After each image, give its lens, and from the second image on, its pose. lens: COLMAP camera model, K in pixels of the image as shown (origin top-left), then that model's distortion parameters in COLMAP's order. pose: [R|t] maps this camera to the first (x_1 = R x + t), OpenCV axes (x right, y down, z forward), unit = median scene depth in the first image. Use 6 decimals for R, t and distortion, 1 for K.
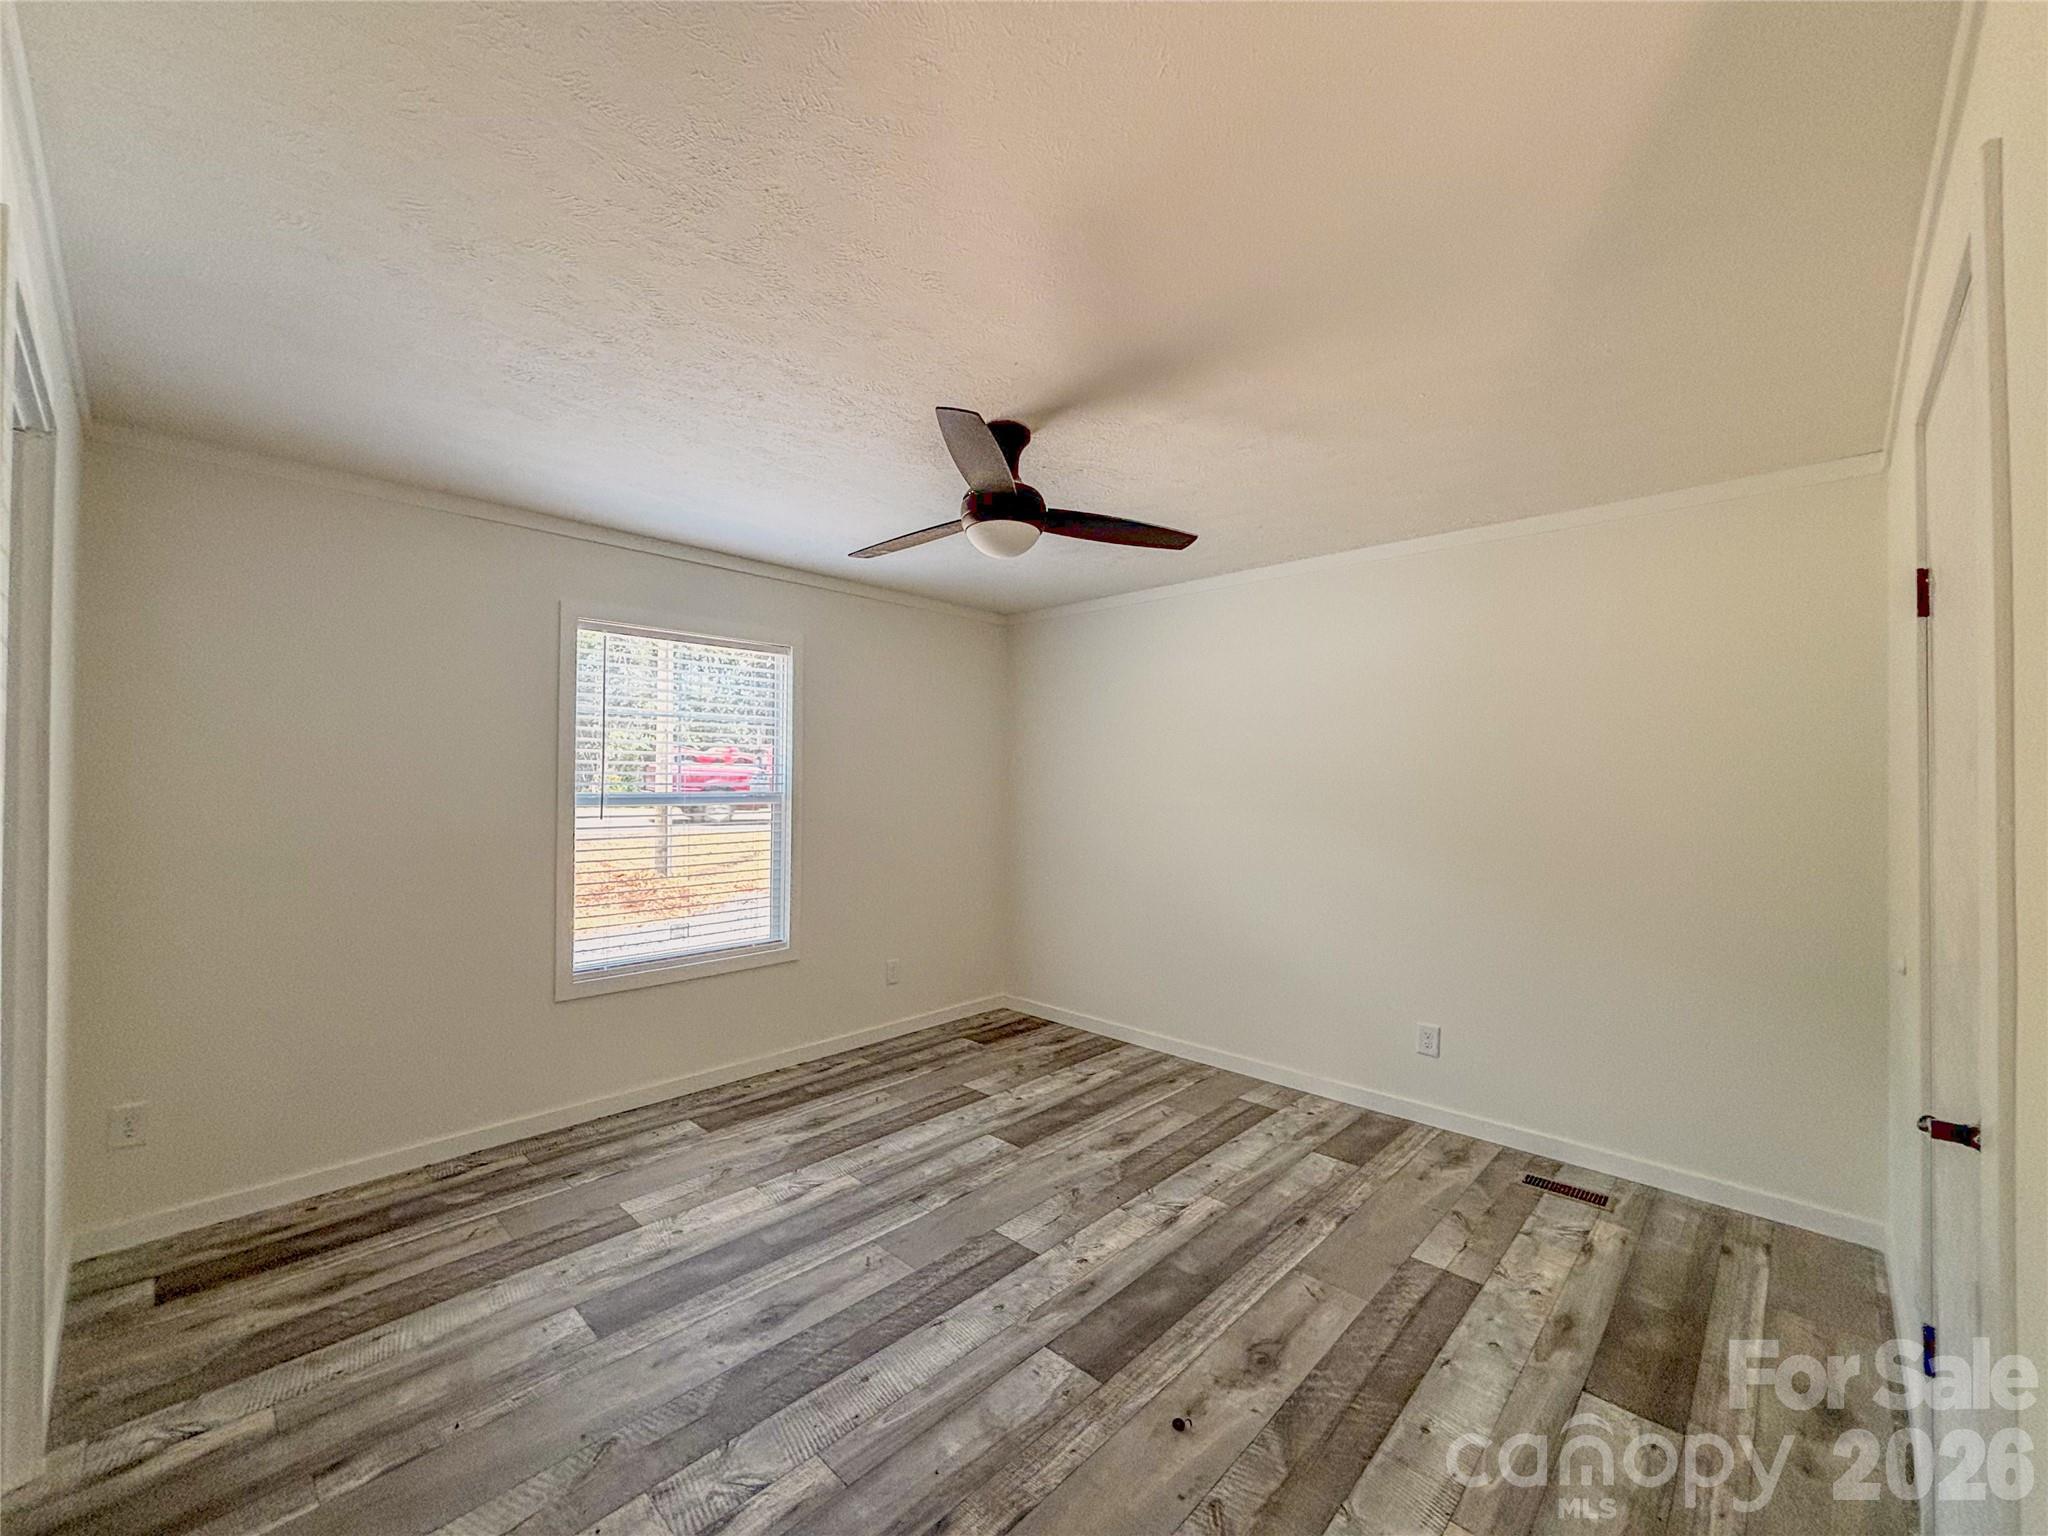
lens RADIAL K [[822.5, 0, 1020.2], [0, 822.5, 769.6], [0, 0, 1]] dist [0.004773, -0.001125]
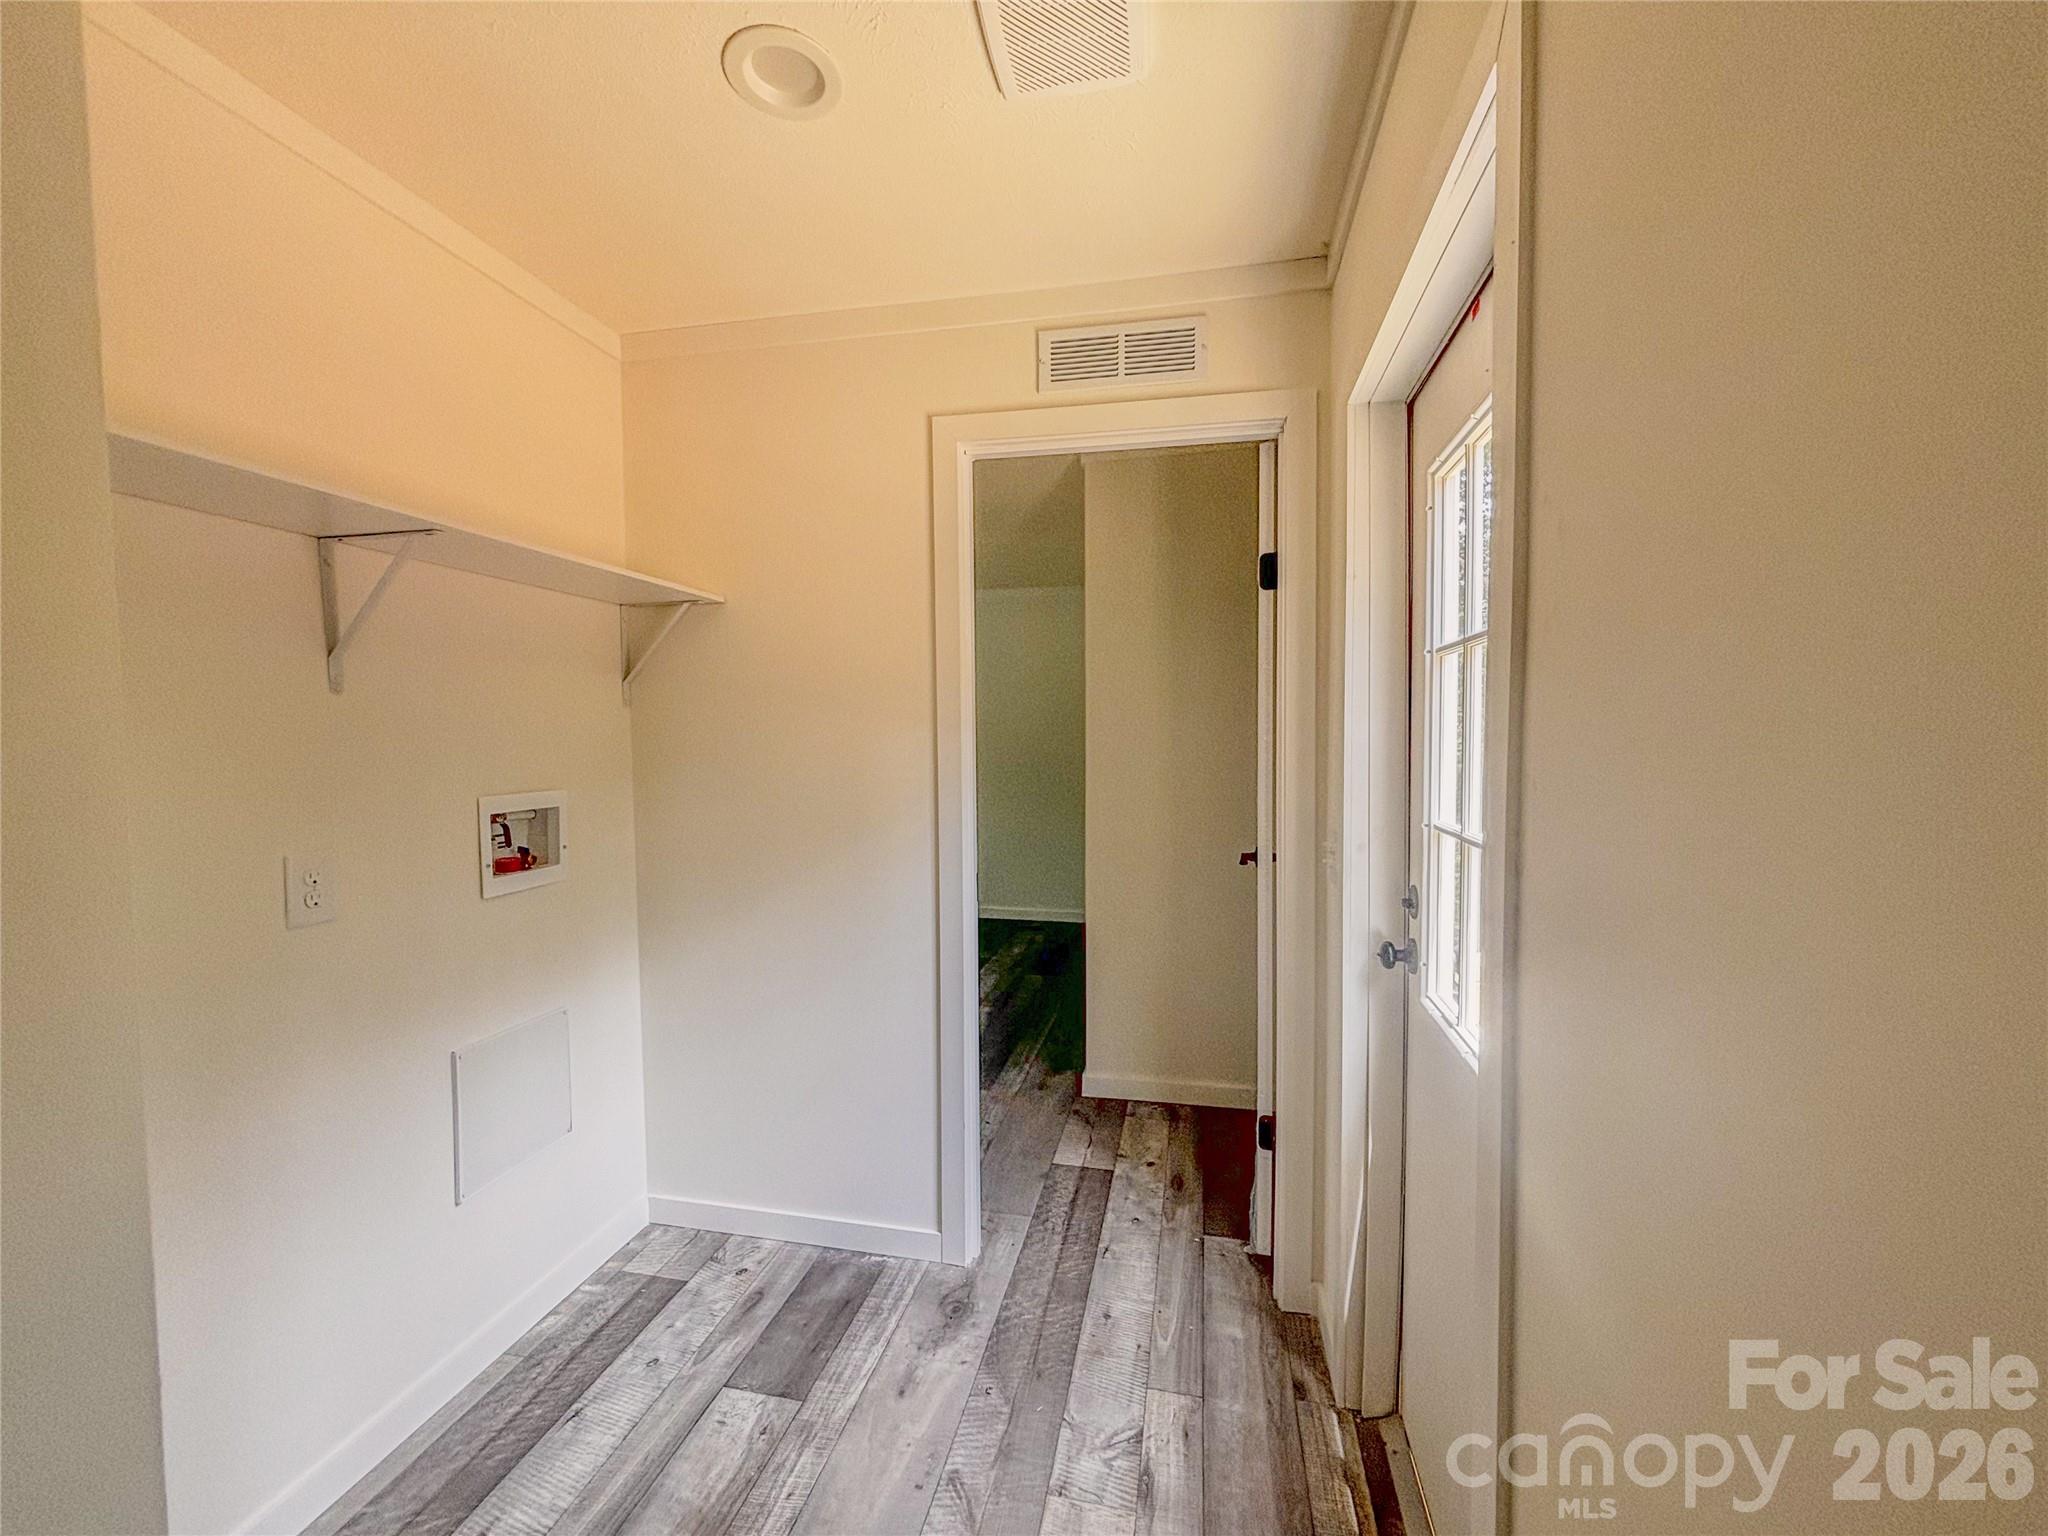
lens RADIAL K [[822.5, 0, 1027.1], [0, 822.5, 771.1], [0, 0, 1]] dist [0.004773, -0.001125]
pose [[0.849146, -0.025677, 0.527534, -0.141863], [-0.006568, 0.998227, 0.059159, 0.012542], [-0.528118, -0.053700, 0.847471, 0.152045]]
